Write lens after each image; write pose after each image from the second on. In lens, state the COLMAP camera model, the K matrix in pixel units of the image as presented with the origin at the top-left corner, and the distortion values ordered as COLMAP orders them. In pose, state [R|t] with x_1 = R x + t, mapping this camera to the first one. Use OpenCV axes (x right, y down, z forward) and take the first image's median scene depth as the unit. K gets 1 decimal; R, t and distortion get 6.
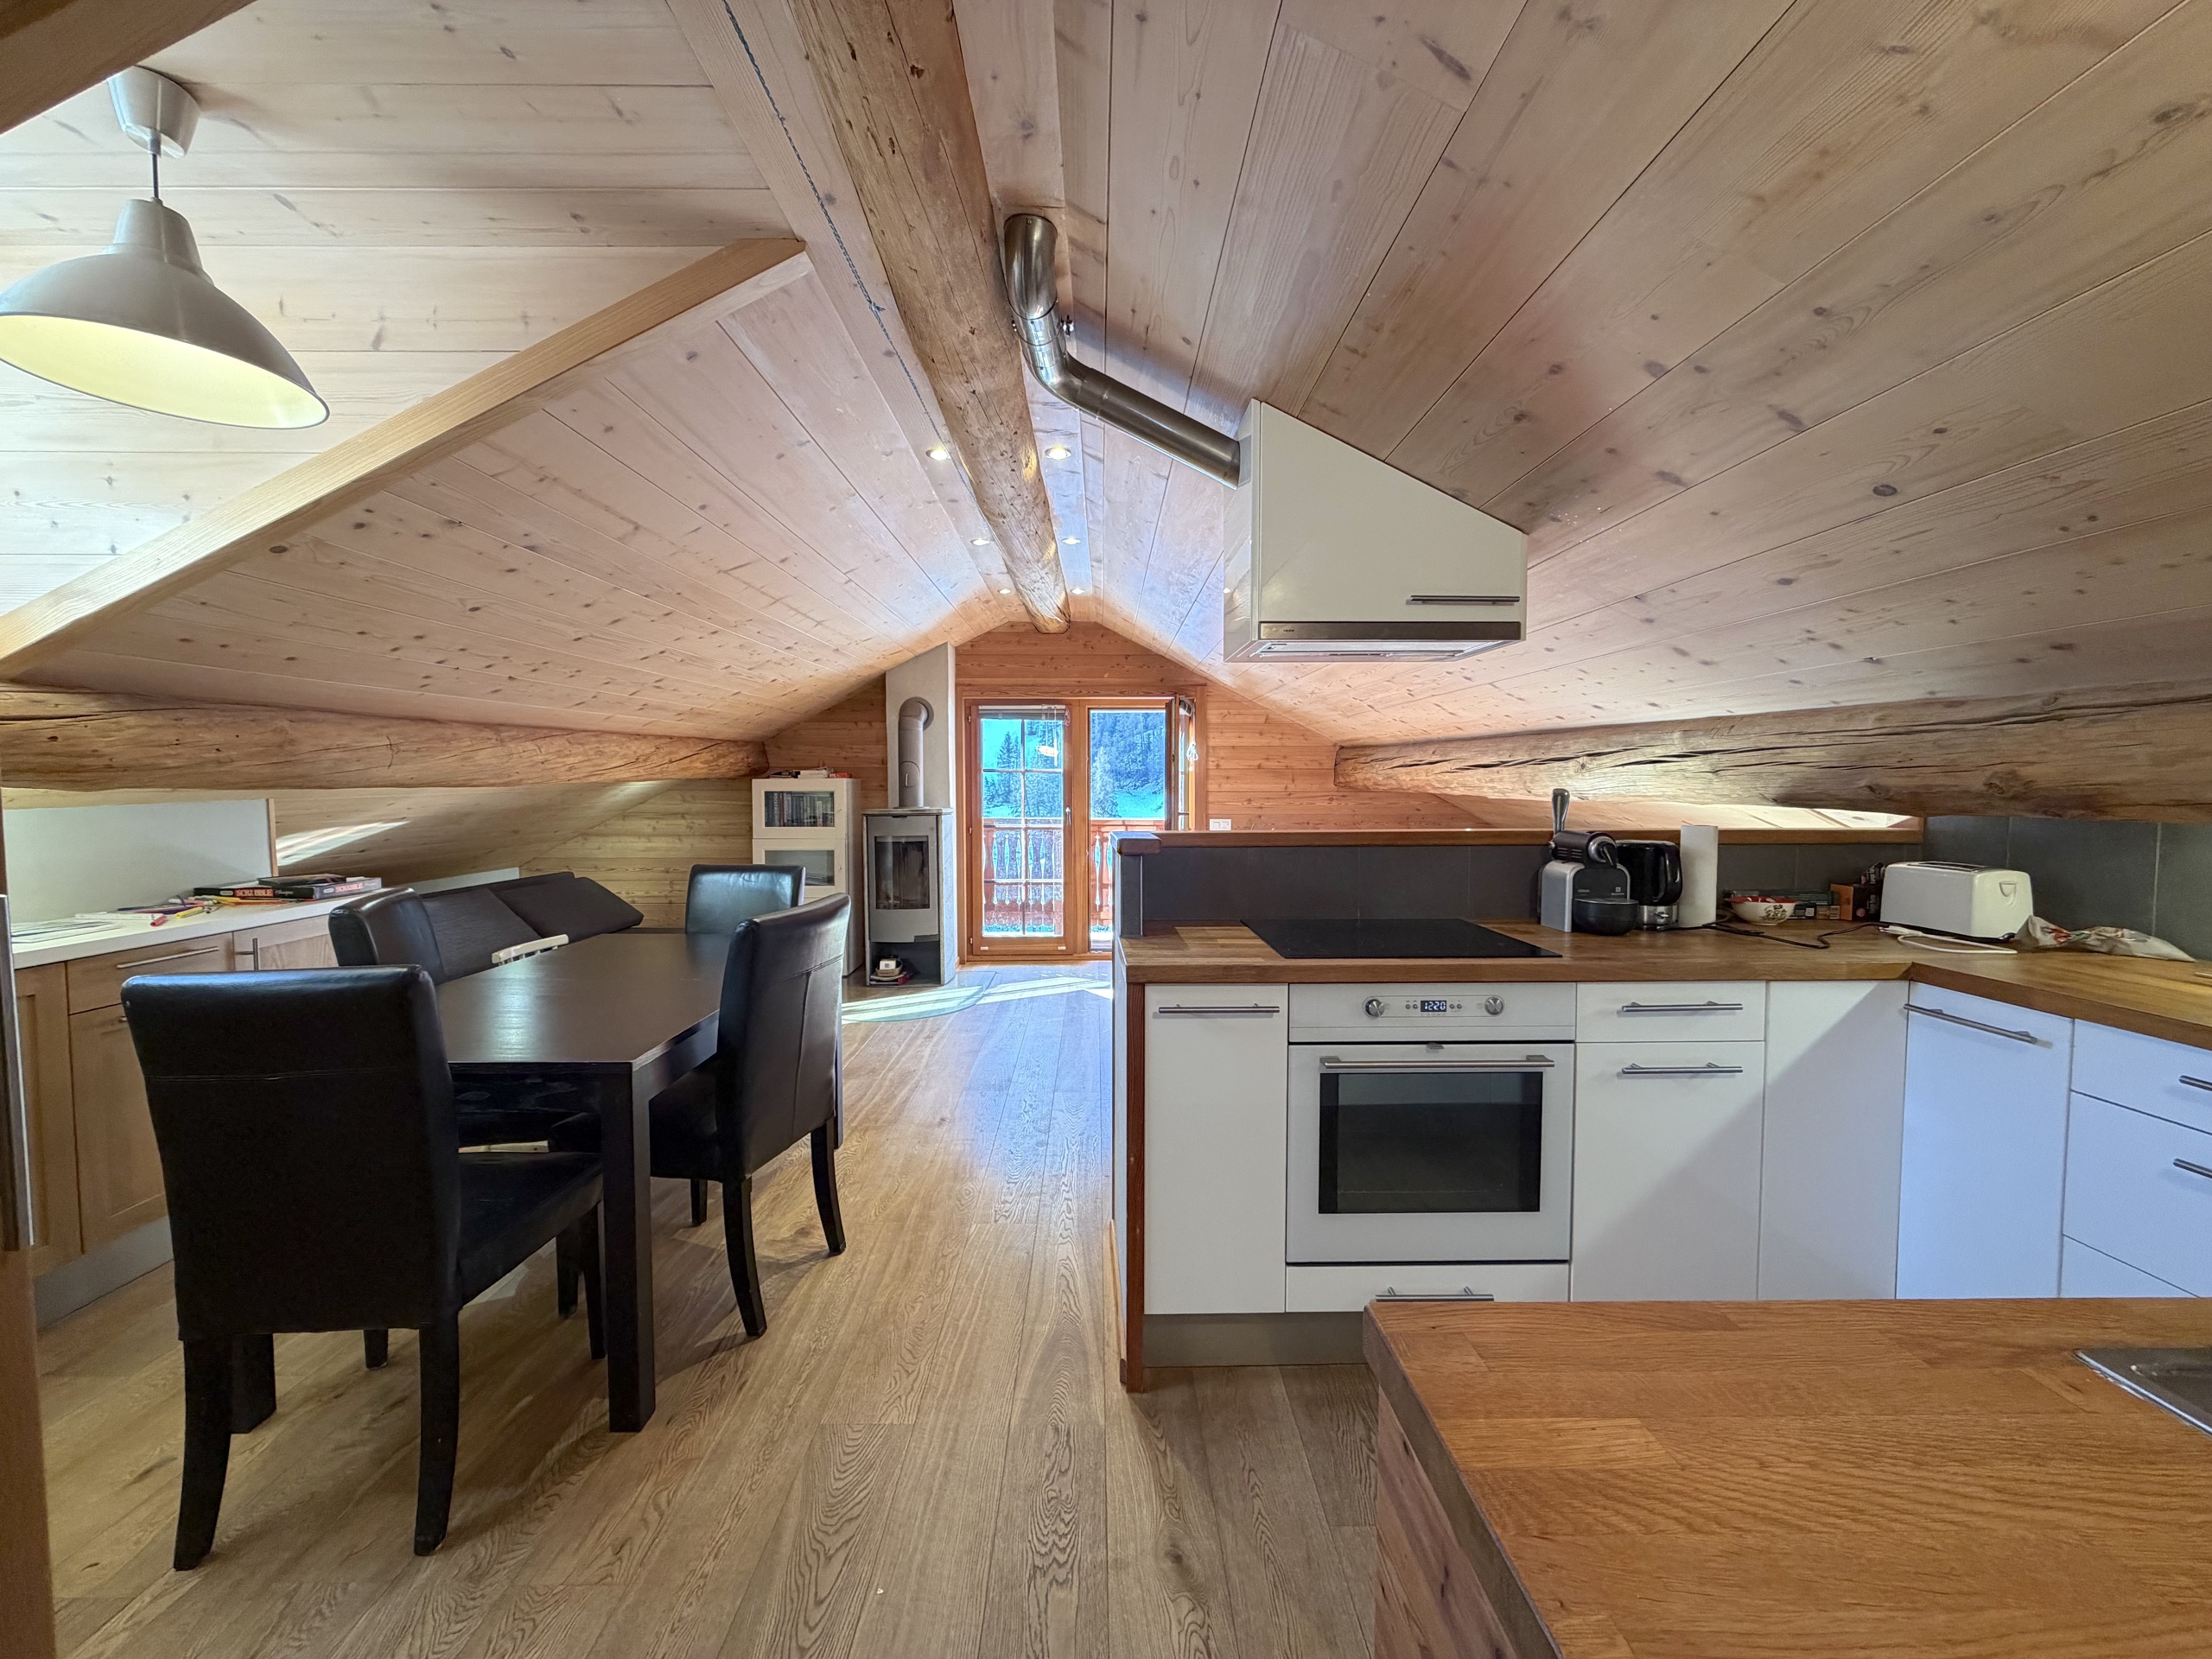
lens RADIAL K [[880.5, 0, 1106.0], [0, 880.5, 829.5], [0, 0, 1]] dist [0.000420, -0.000036]
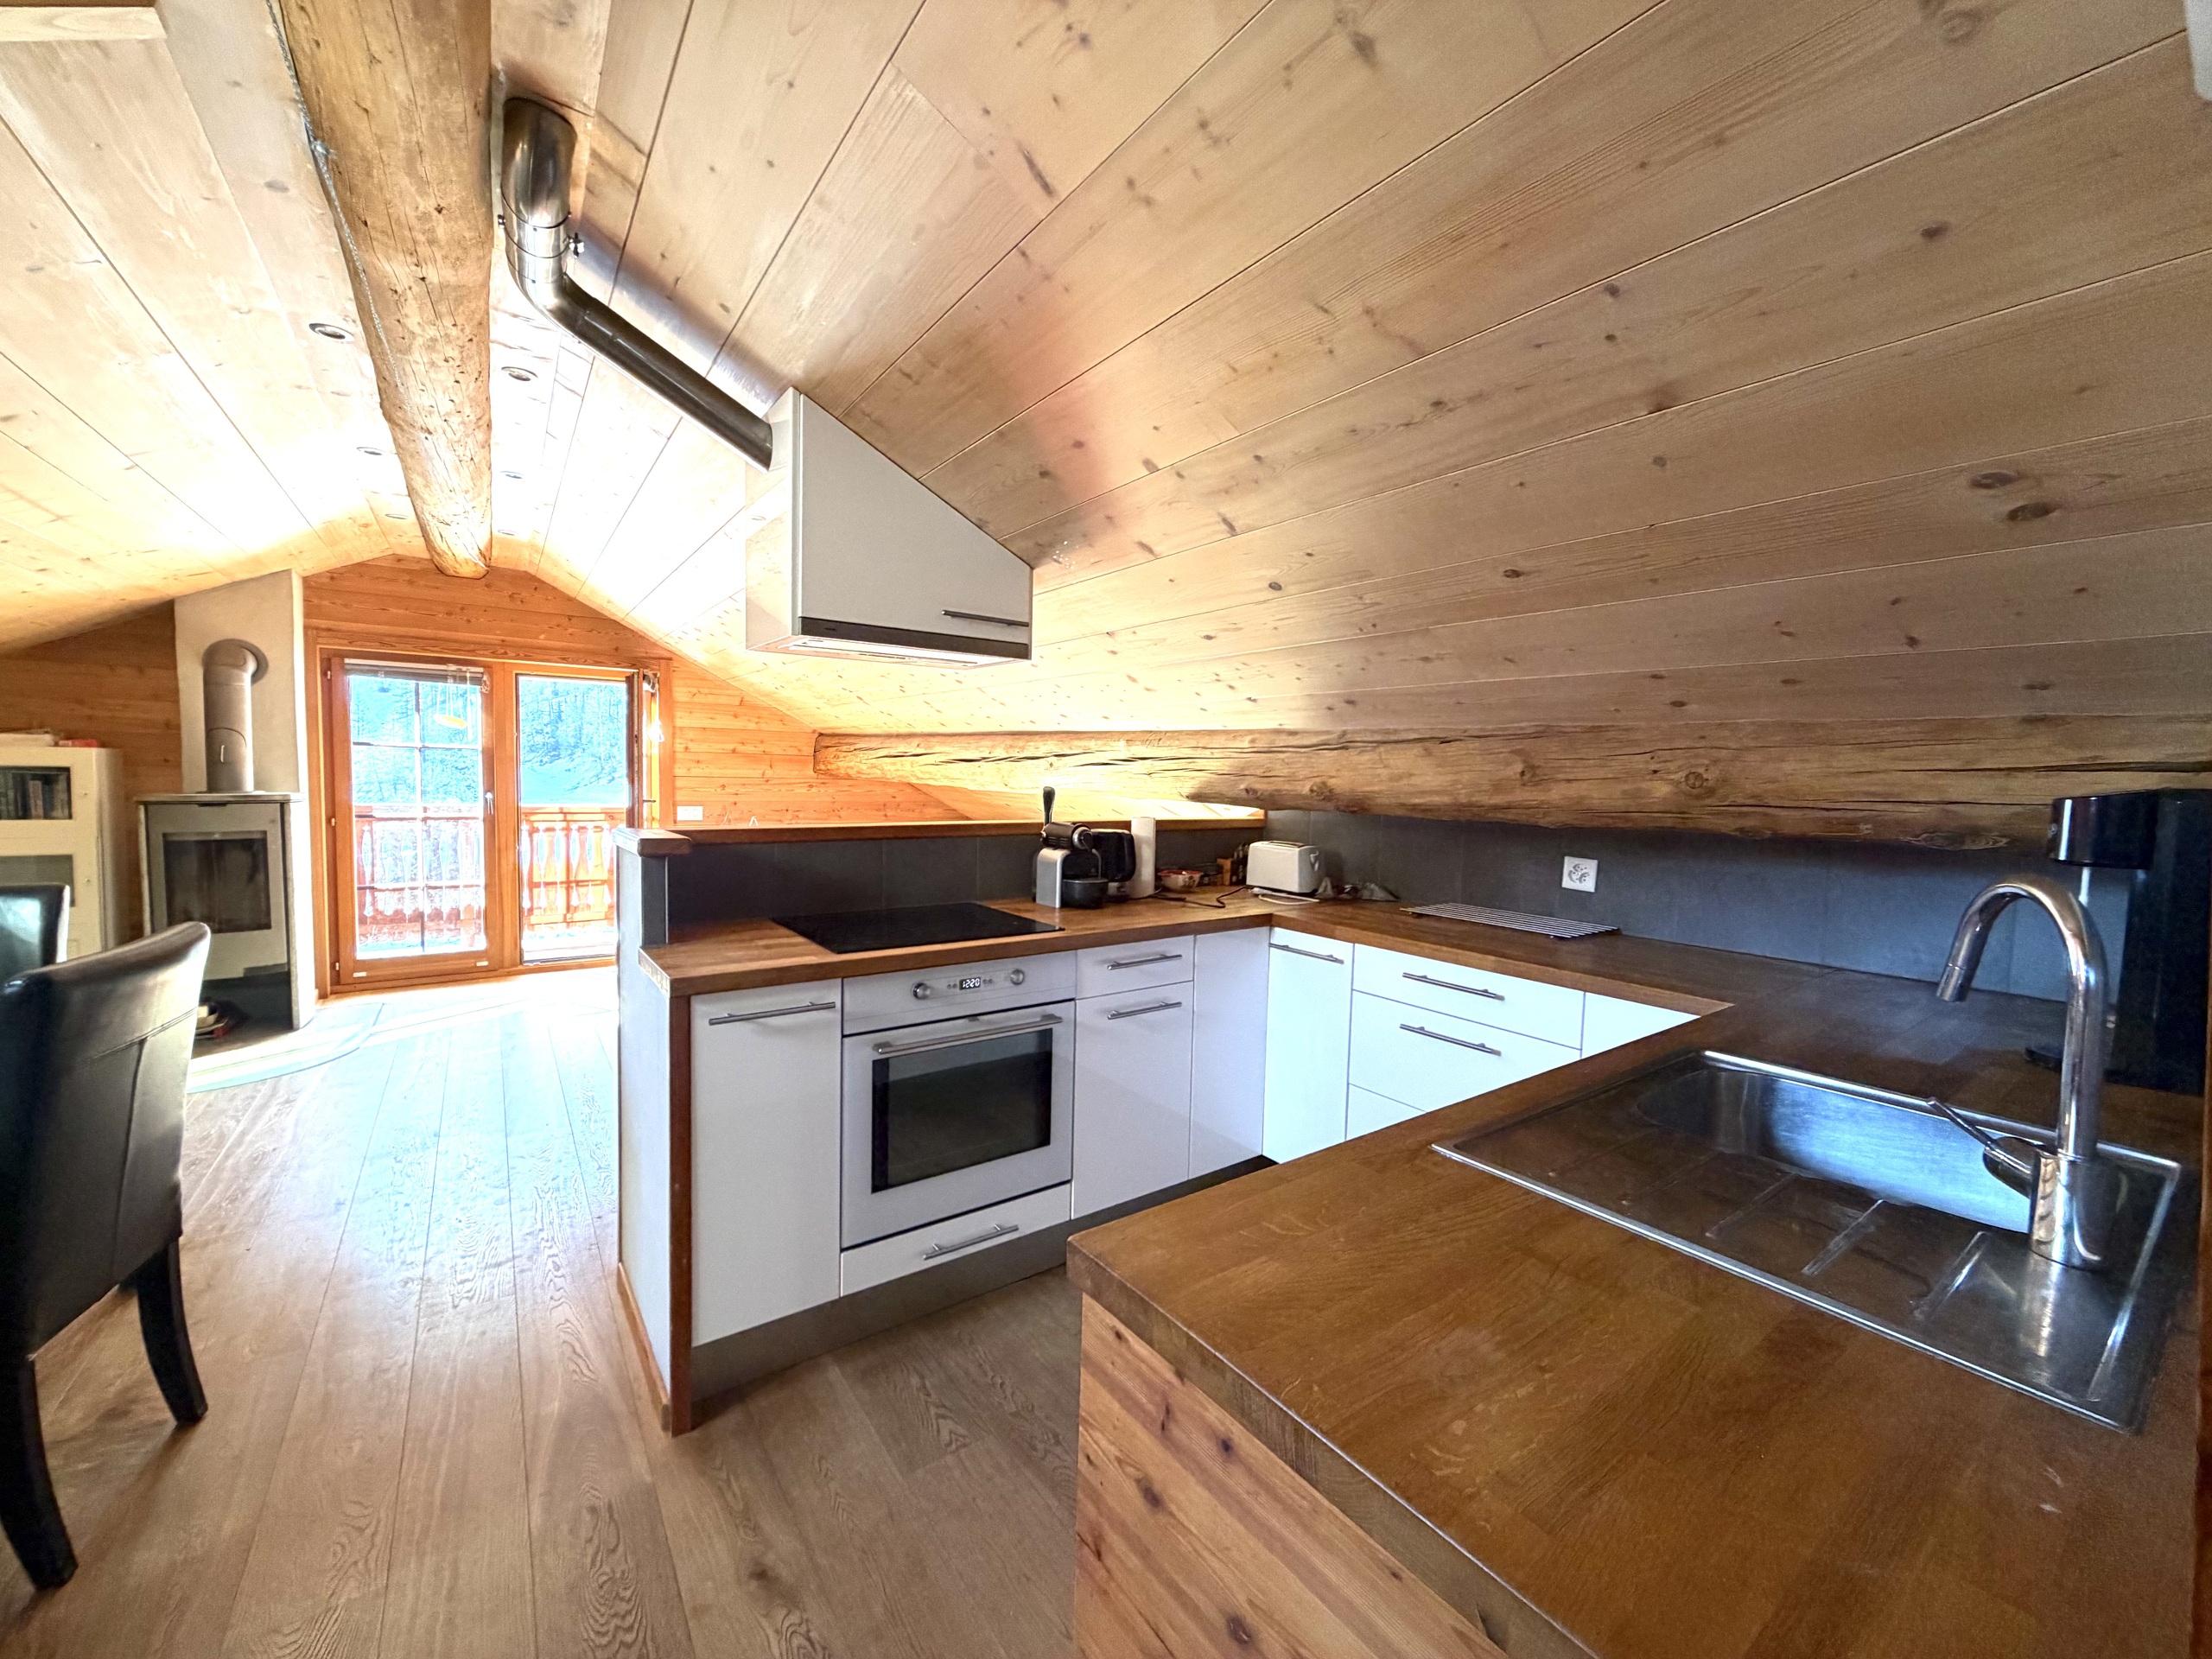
lens RADIAL K [[876.1, 0, 1106.0], [0, 876.1, 829.5], [0, 0, 1]] dist [-0.000483, -0.000145]
pose [[0.818469, -0.016377, 0.574317, -0.106238], [0.004122, 0.999735, 0.022633, -0.016824], [-0.574536, -0.016157, 0.818320, -0.005094]]
